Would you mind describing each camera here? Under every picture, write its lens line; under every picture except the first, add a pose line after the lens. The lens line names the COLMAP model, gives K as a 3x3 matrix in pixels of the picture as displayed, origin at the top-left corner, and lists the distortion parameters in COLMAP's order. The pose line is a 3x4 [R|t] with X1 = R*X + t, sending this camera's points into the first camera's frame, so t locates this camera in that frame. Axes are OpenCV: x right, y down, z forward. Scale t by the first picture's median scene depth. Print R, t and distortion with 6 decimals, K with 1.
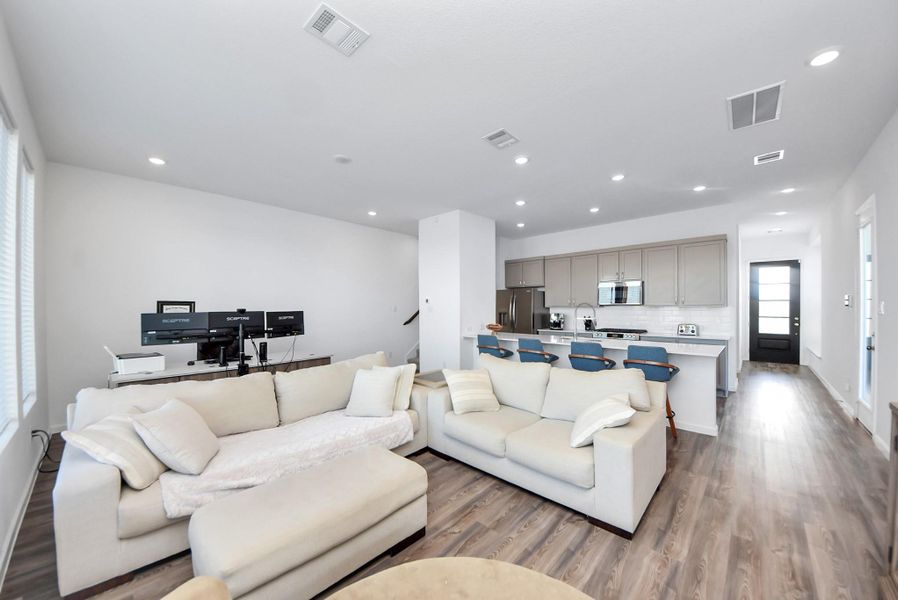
lens RADIAL K [[311.8, 0, 444.2], [0, 311.8, 301.5], [0, 0, 1]] dist [-0.024606, -0.001043]
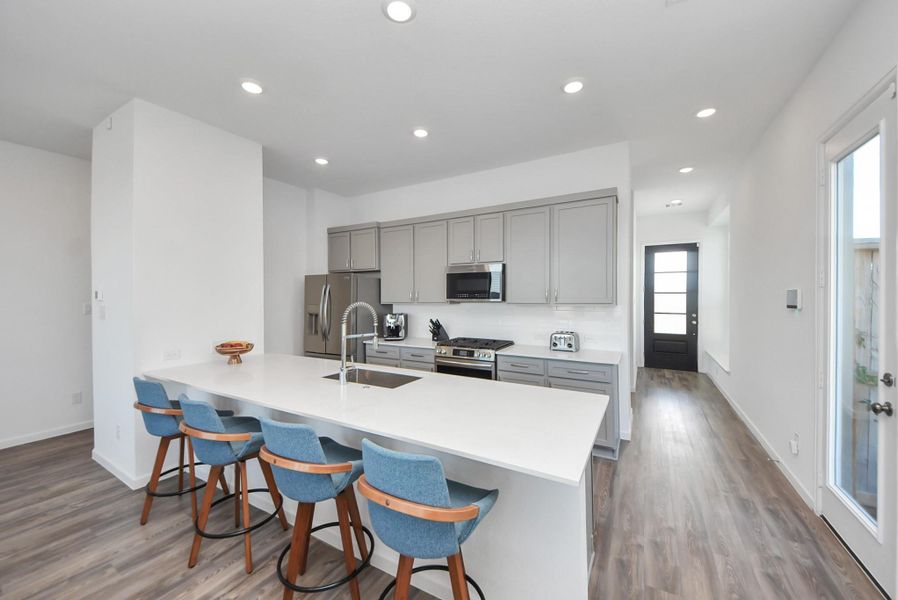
lens RADIAL K [[359.4, 0, 448.8], [0, 359.4, 295.5], [0, 0, 1]] dist [-0.012415, -0.001369]
pose [[0.957246, -0.002980, 0.289258, 0.260887], [0.000422, 0.999960, 0.008903, -0.005429], [-0.289273, -0.008401, 0.957210, 0.270458]]
